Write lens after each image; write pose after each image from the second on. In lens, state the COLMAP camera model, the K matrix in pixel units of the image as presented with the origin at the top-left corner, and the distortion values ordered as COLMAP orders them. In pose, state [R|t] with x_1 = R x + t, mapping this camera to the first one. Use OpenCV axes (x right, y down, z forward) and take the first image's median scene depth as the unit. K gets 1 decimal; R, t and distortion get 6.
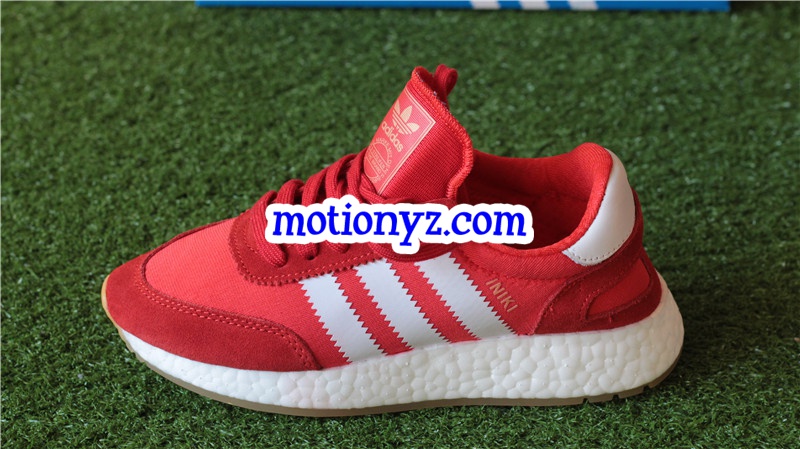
lens RADIAL K [[2000.5, 0, 400.0], [0, 2000.5, 224.5], [0, 0, 1]] dist [-0.106641, 0.000422]
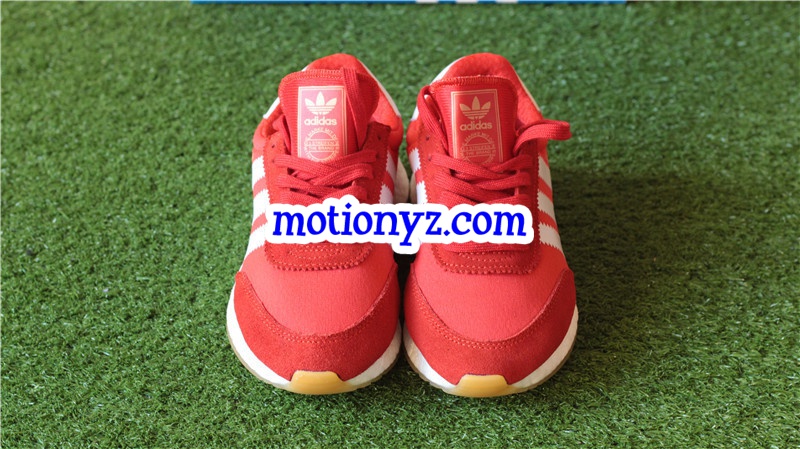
lens RADIAL K [[2000.5, 0, 400.0], [0, 2000.5, 224.5], [0, 0, 1]] dist [-0.106641, 0.000422]
pose [[0.999961, -0.008098, -0.003661, 0.033324], [0.008138, 0.999904, 0.011189, 0.016091], [0.003570, -0.011219, 0.999931, -0.256410]]
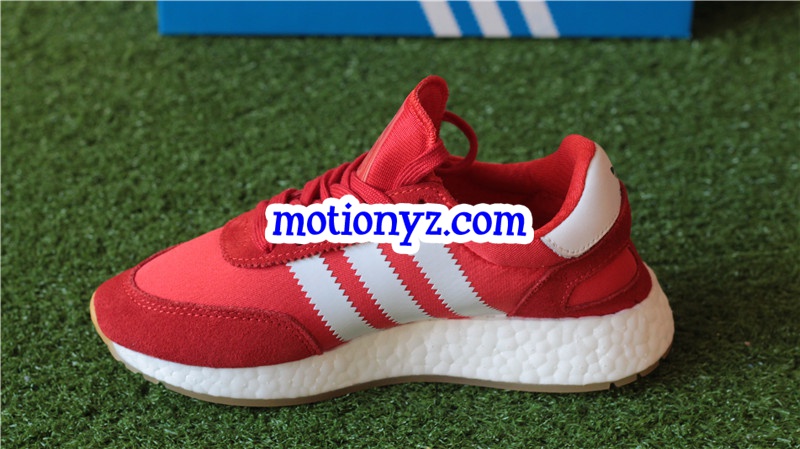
lens RADIAL K [[2000.5, 0, 400.0], [0, 2000.5, 224.5], [0, 0, 1]] dist [-0.106641, 0.000422]
pose [[0.999984, -0.002943, -0.004901, 0.026321], [0.002691, 0.998719, -0.050537, 0.041337], [0.005044, 0.050523, 0.998710, 0.000441]]
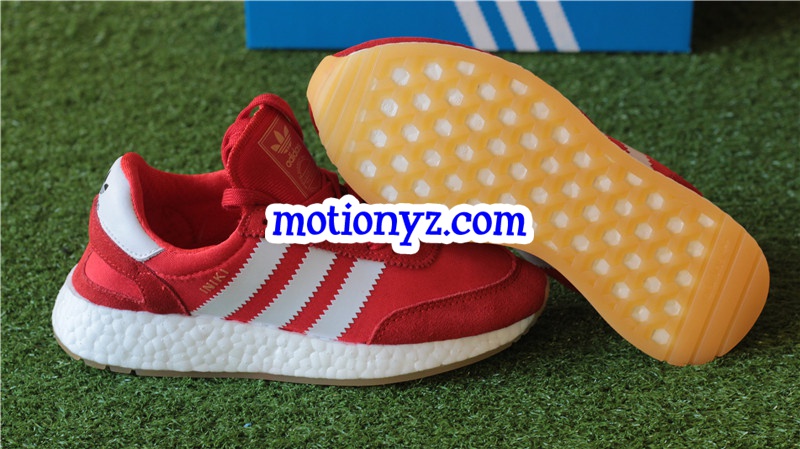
lens RADIAL K [[2000.5, 0, 400.0], [0, 2000.5, 224.5], [0, 0, 1]] dist [-0.106641, 0.000422]
pose [[0.998779, 0.000244, -0.049402, 0.056029], [-0.006254, 0.992567, -0.121539, 0.158690], [0.049005, 0.121700, 0.991356, -0.204863]]
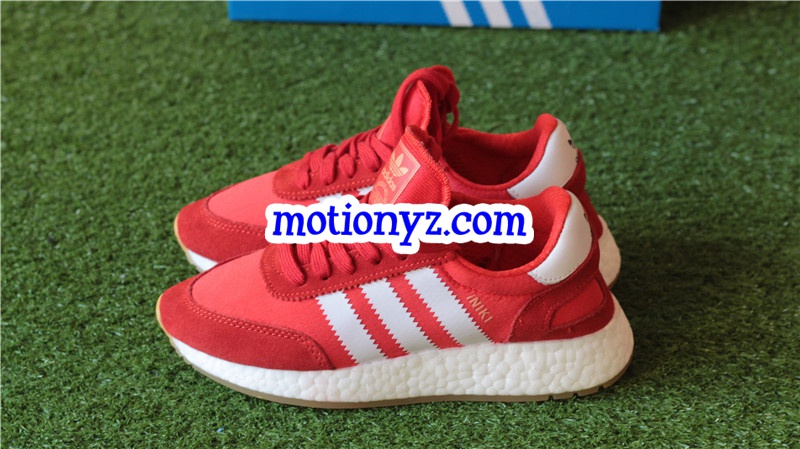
lens RADIAL K [[2000.5, 0, 400.0], [0, 2000.5, 224.5], [0, 0, 1]] dist [-0.106641, 0.000422]
pose [[0.998770, 0.020141, -0.045307, 0.070845], [-0.022213, 0.998708, -0.045713, 0.081103], [0.044328, 0.046664, 0.997927, -0.263200]]
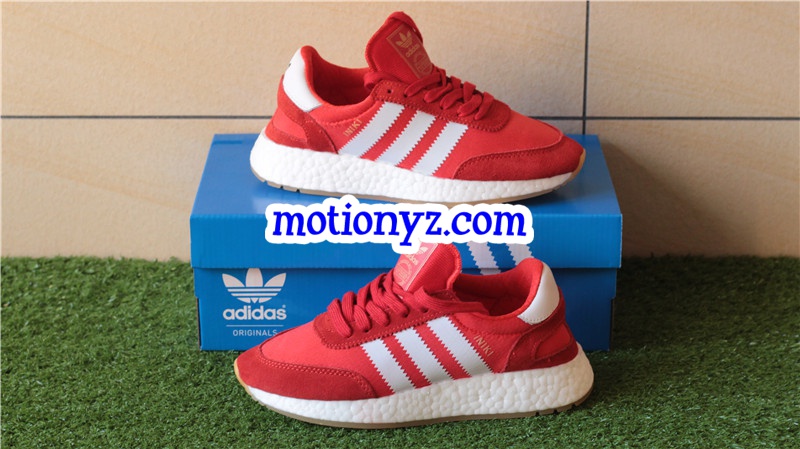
lens RADIAL K [[2000.5, 0, 400.0], [0, 2000.5, 224.5], [0, 0, 1]] dist [-0.106641, 0.000422]
pose [[0.999346, -0.009089, -0.035006, 0.053963], [0.001370, 0.976728, -0.214476, 0.135837], [0.036141, 0.214287, 0.976102, -0.353048]]
